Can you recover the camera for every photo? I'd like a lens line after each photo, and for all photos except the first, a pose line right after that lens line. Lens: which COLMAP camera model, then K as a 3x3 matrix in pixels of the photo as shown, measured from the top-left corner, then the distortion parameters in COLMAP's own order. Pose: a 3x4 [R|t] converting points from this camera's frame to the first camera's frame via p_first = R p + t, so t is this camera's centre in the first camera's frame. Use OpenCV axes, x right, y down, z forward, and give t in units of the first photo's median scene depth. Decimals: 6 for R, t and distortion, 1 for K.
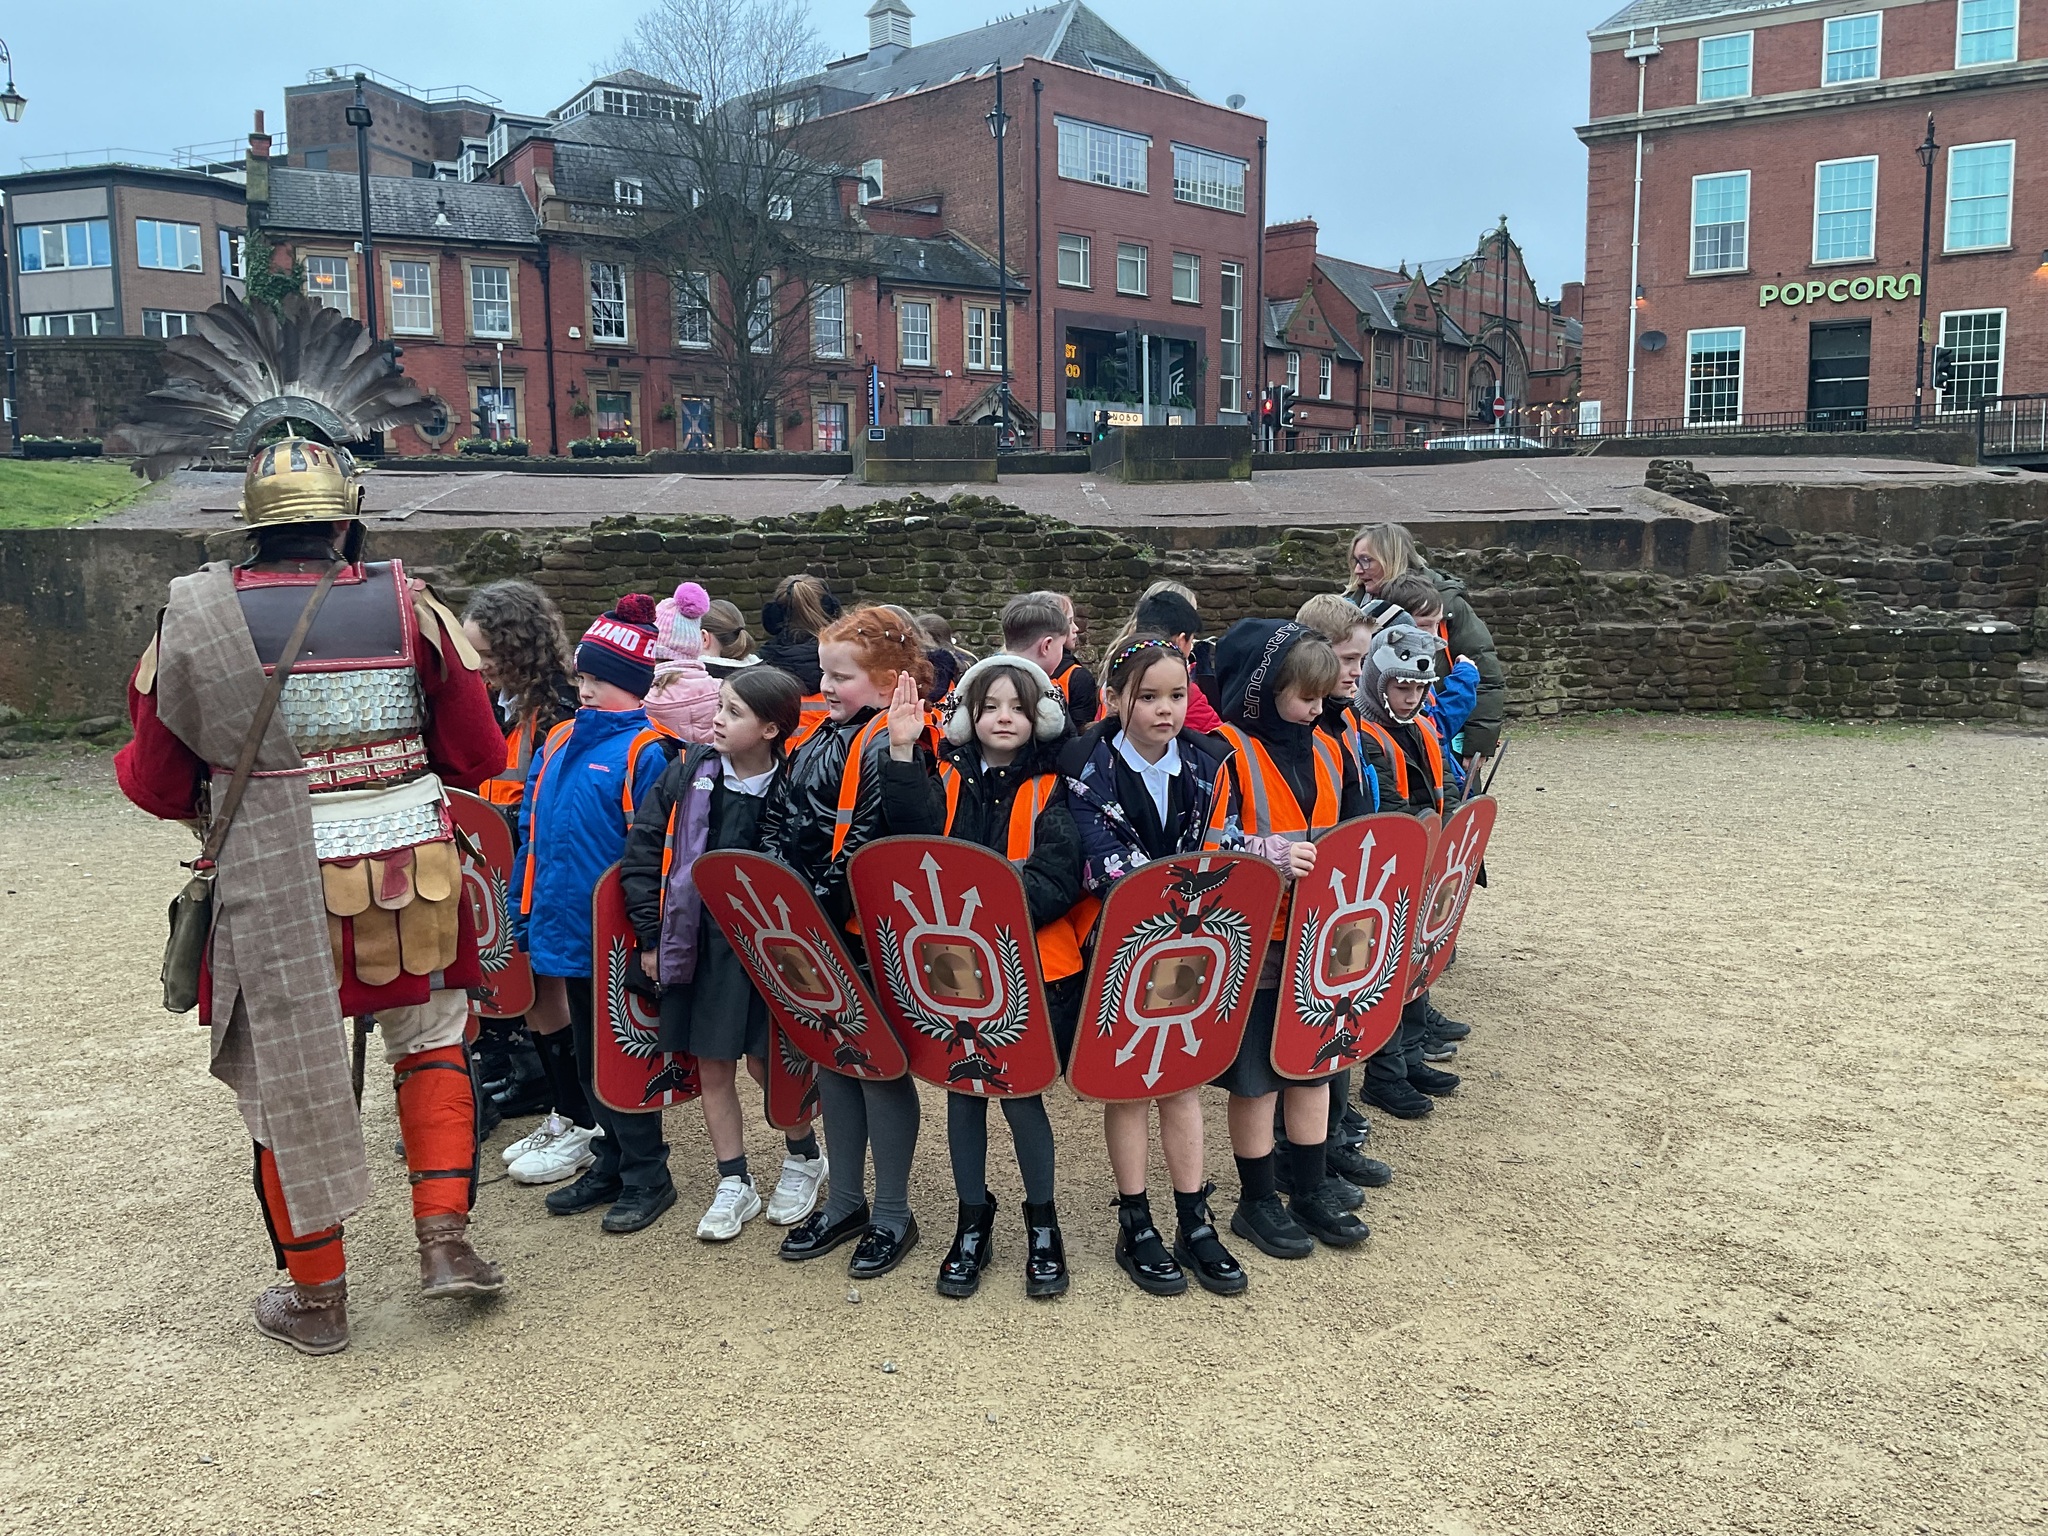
lens RADIAL K [[1823.3, 0, 1024.2], [0, 1823.3, 773.7], [0, 0, 1]] dist [0.034391, -0.028488]
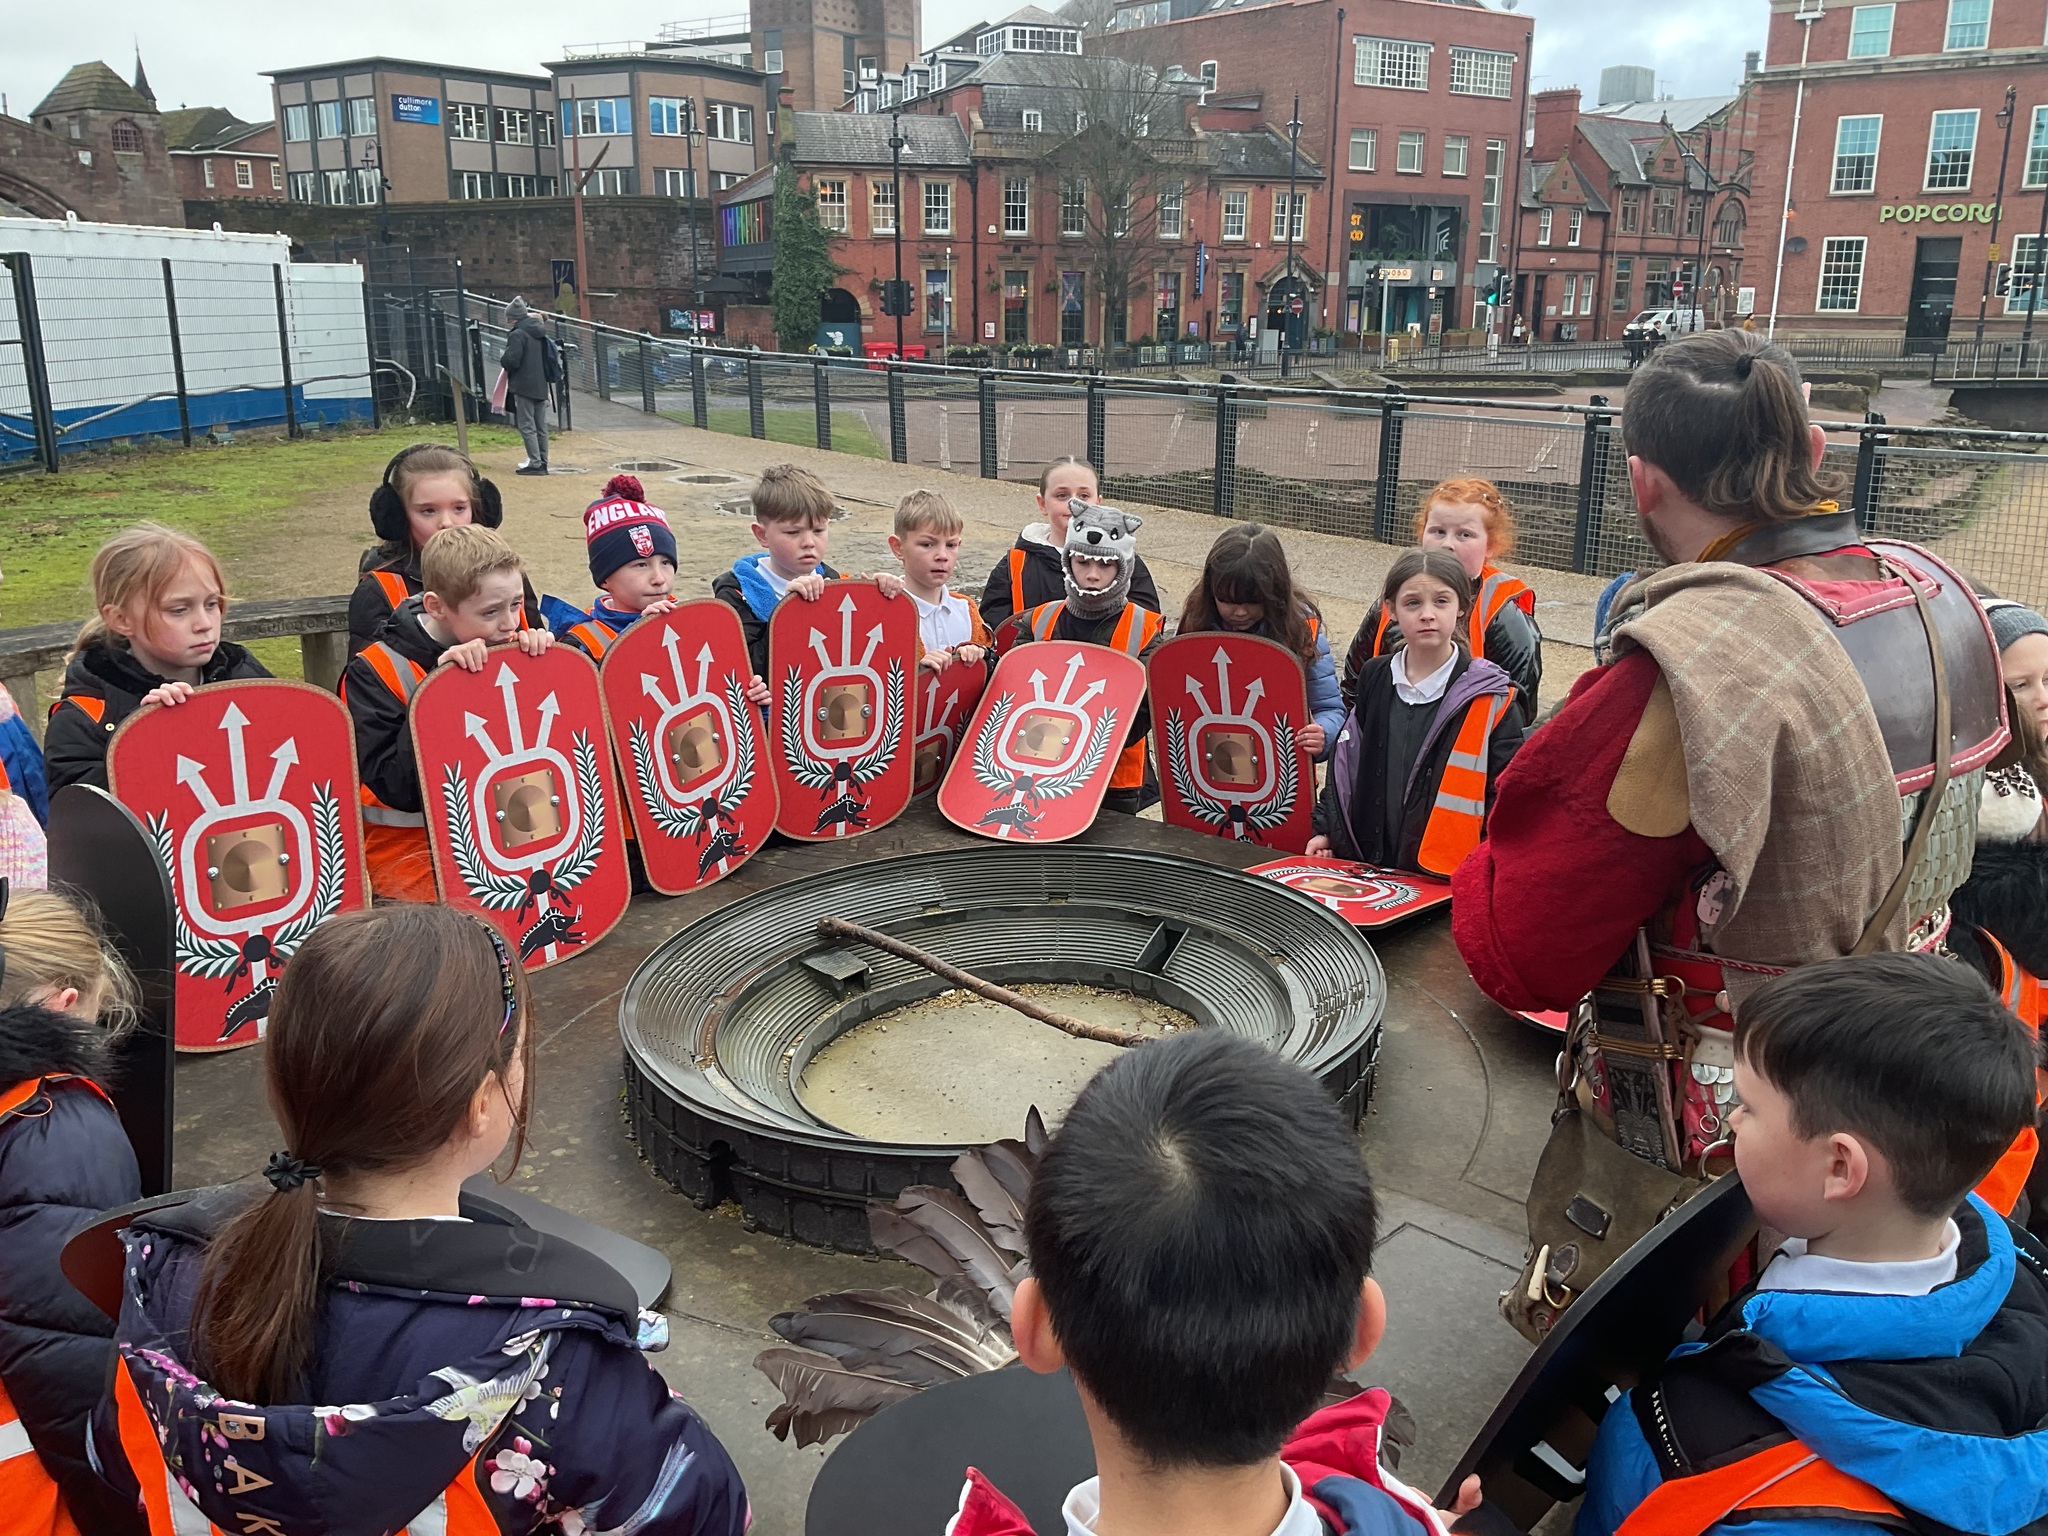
lens RADIAL K [[1823.3, 0, 1019.4], [0, 1823.3, 783.0], [0, 0, 1]] dist [0.034391, -0.028488]
pose [[0.985397, 0.062870, -0.158240, 0.022634], [-0.039468, 0.988363, 0.146907, -0.022312], [0.165635, -0.138516, 0.976411, -0.379415]]
